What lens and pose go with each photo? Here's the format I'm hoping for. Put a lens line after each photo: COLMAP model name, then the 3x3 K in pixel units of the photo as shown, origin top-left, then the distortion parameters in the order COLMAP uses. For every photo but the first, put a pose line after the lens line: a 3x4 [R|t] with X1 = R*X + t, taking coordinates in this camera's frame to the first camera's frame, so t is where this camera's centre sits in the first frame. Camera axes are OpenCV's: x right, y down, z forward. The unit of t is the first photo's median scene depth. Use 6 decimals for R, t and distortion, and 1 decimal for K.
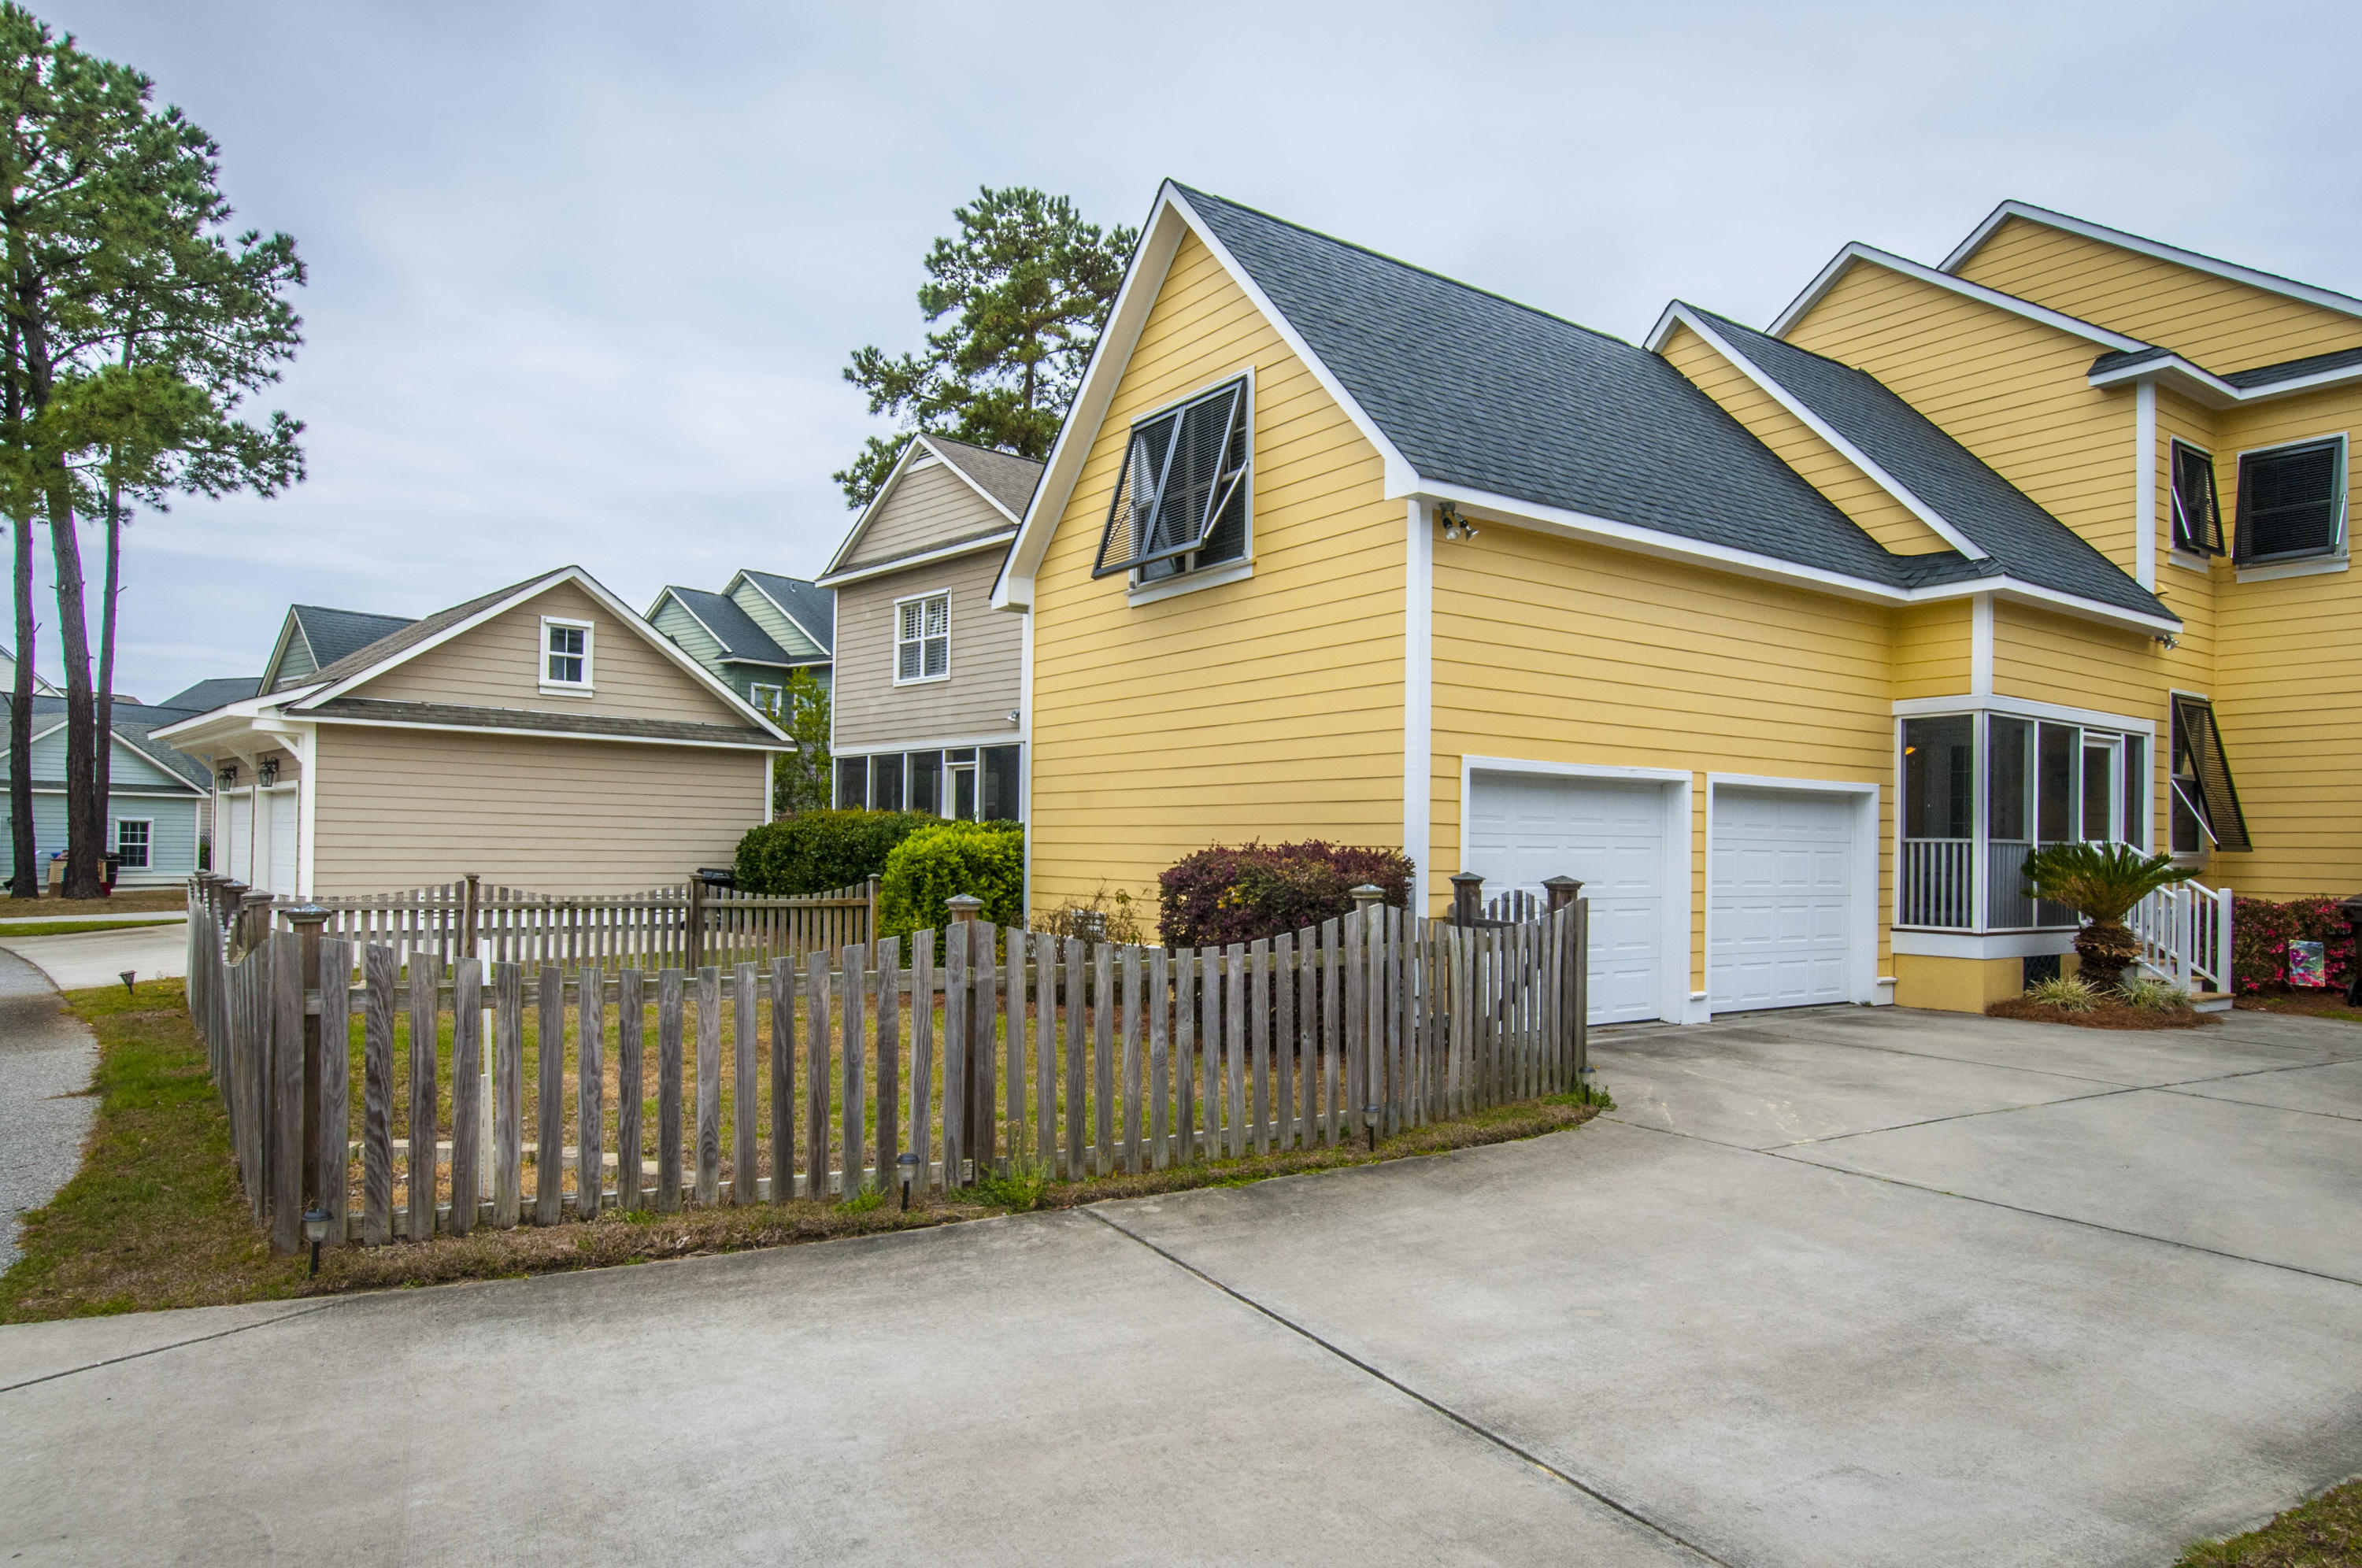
lens RADIAL K [[1412.9, 0, 1179.6], [0, 1412.9, 841.0], [0, 0, 1]] dist [-0.020571, 0.002514]
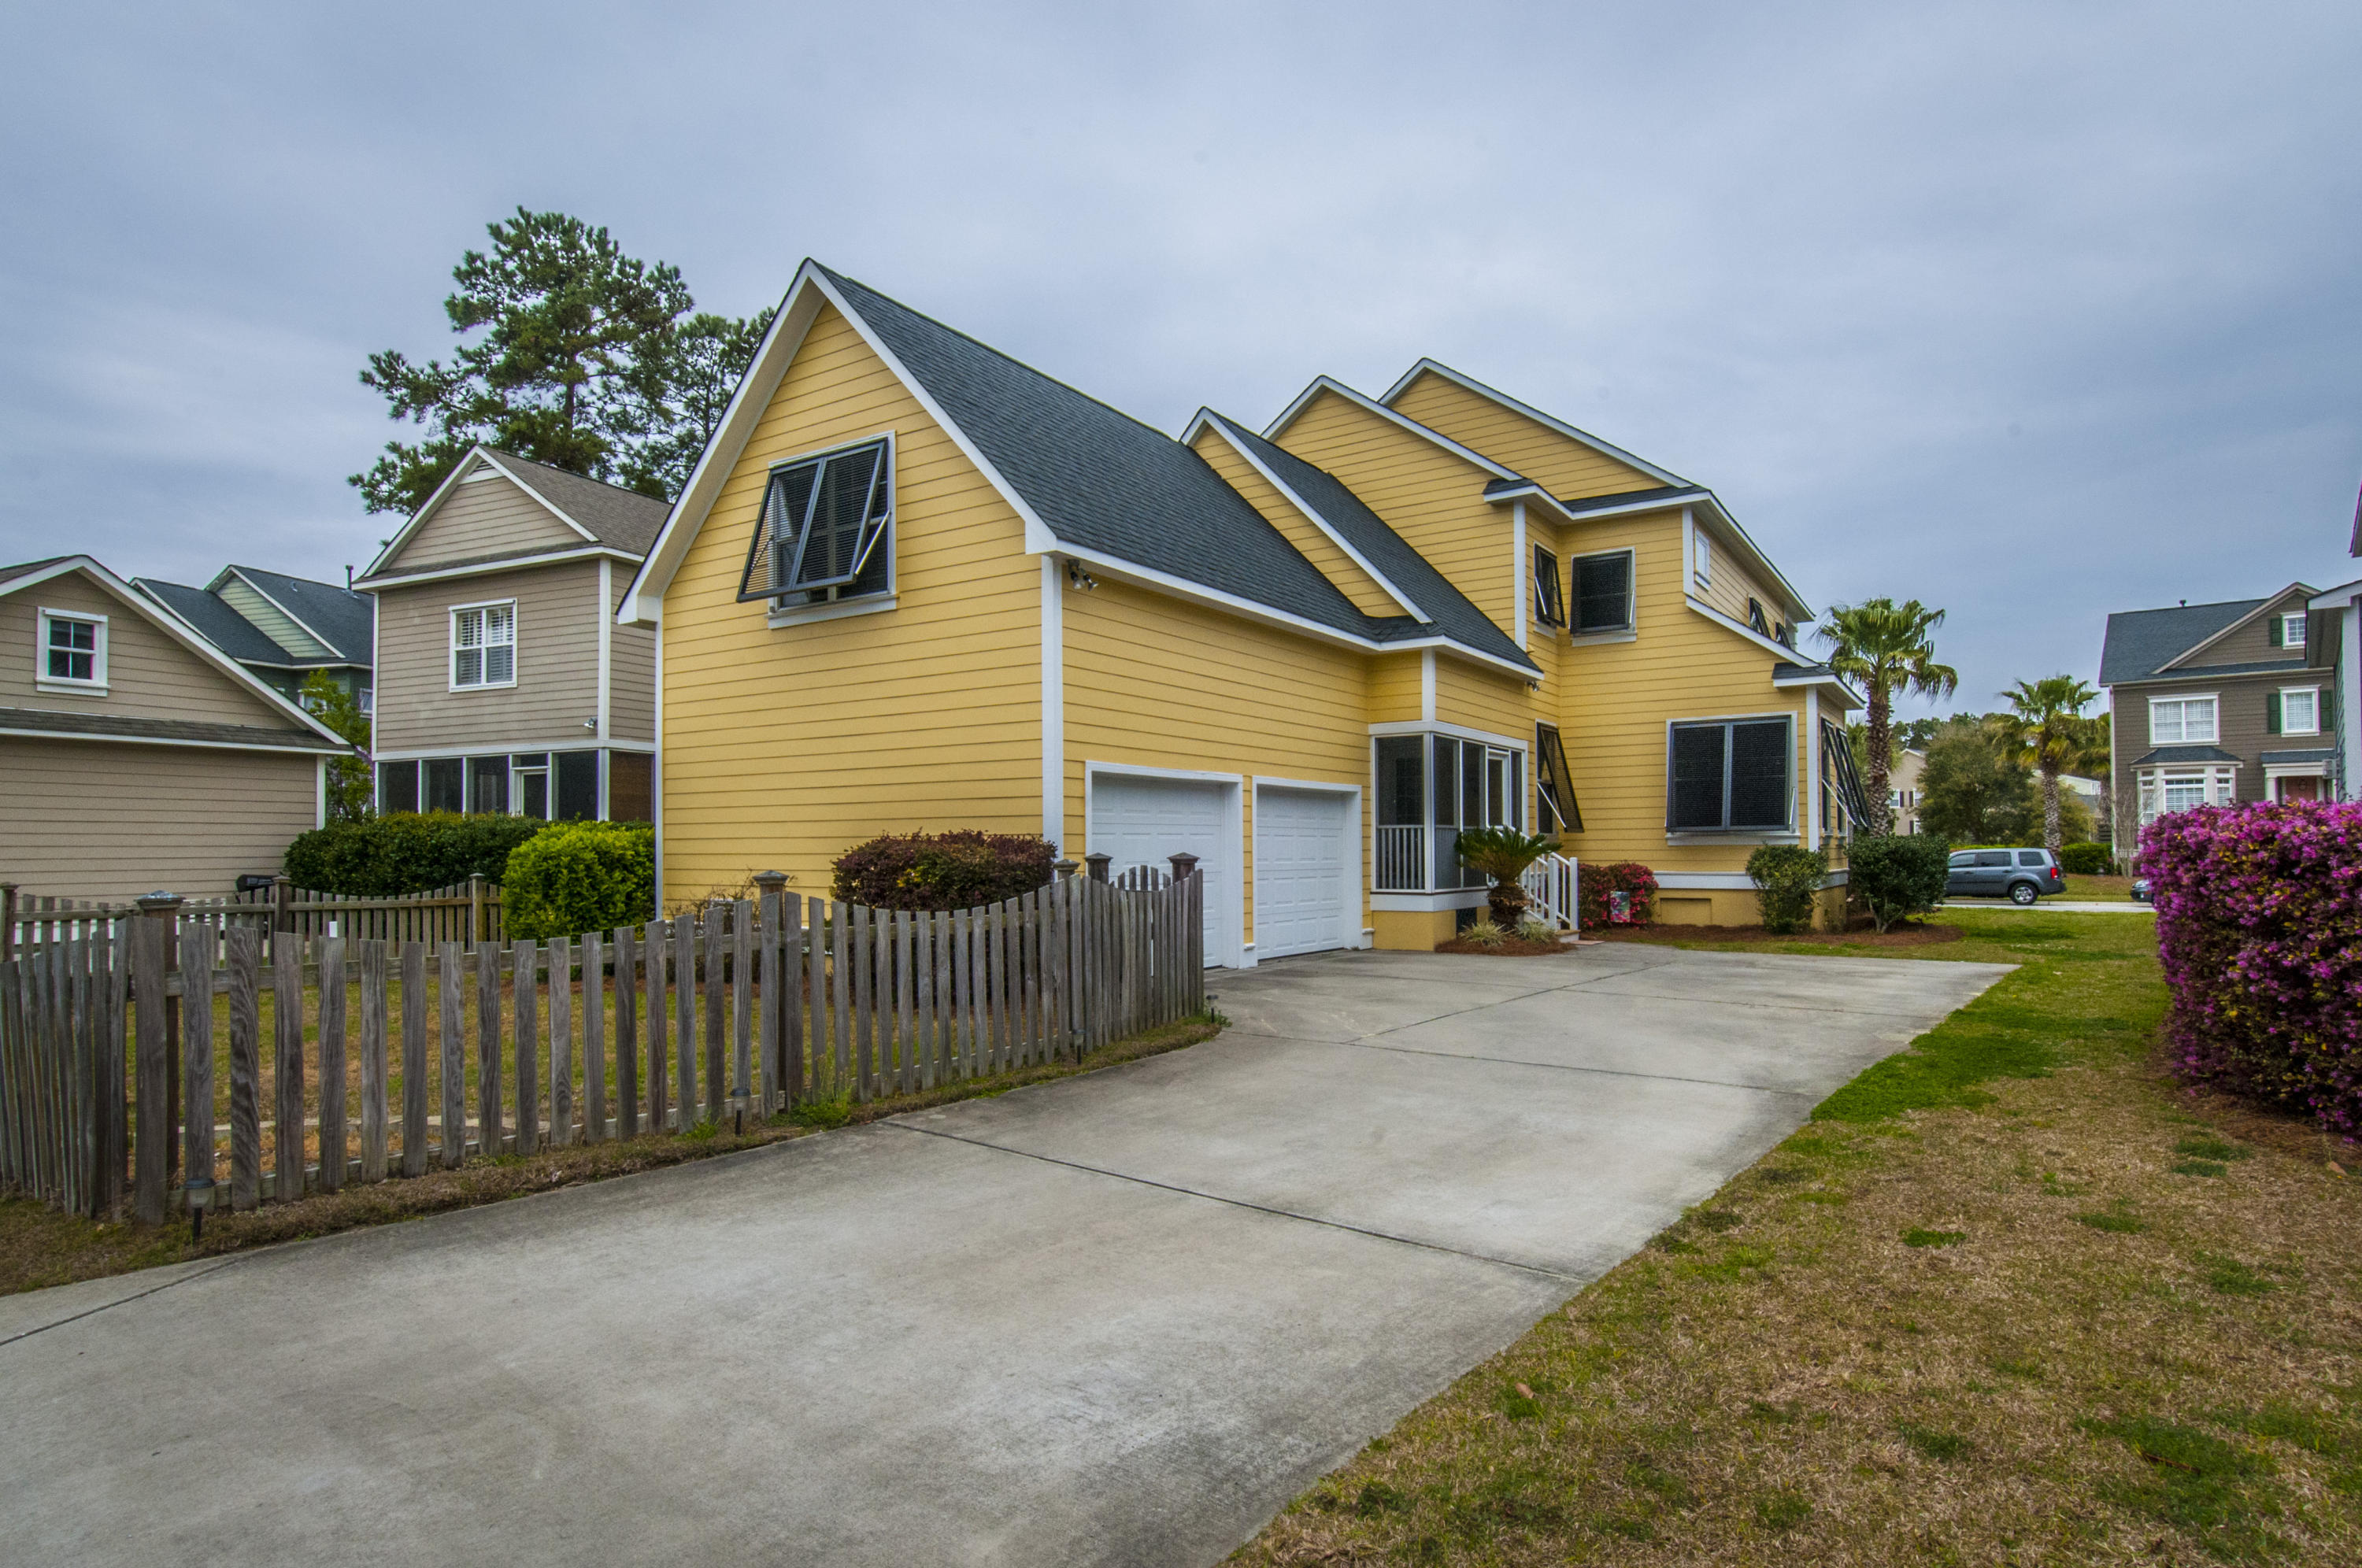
lens RADIAL K [[1250.6, 0, 1182.2], [0, 1250.6, 841.6], [0, 0, 1]] dist [-0.027448, 0.000868]
pose [[0.930227, -0.015079, 0.366675, -0.105413], [0.014818, 0.999884, 0.003526, 0.006846], [-0.366686, 0.002154, 0.930342, -0.055566]]
